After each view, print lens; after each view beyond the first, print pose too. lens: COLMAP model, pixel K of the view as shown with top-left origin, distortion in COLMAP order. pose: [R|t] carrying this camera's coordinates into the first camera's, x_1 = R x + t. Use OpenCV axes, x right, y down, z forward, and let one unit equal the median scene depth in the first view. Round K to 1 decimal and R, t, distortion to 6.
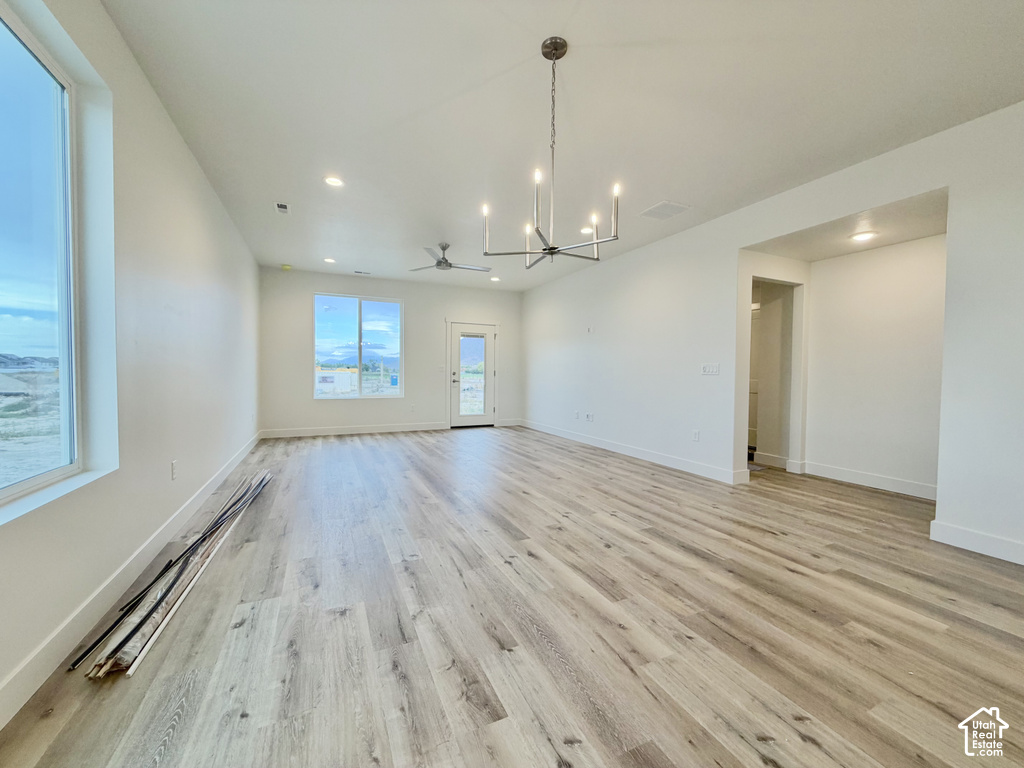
lens RADIAL K [[409.0, 0, 512.0], [0, 409.0, 384.0], [0, 0, 1]] dist [0.001560, -0.000419]
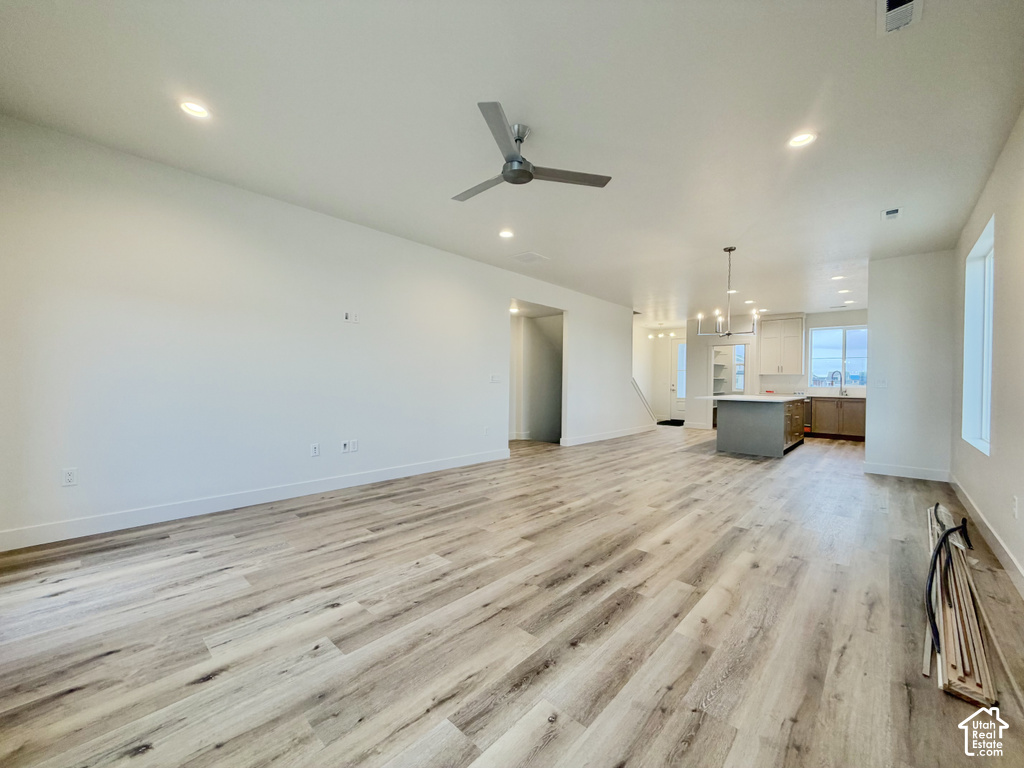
lens RADIAL K [[409.0, 0, 512.0], [0, 409.0, 384.0], [0, 0, 1]] dist [0.001560, -0.000419]
pose [[-0.382869, -0.019328, 0.923600, -0.966527], [0.007053, 0.999691, 0.023844, -0.062527], [-0.923776, 0.015643, -0.382614, 1.844366]]
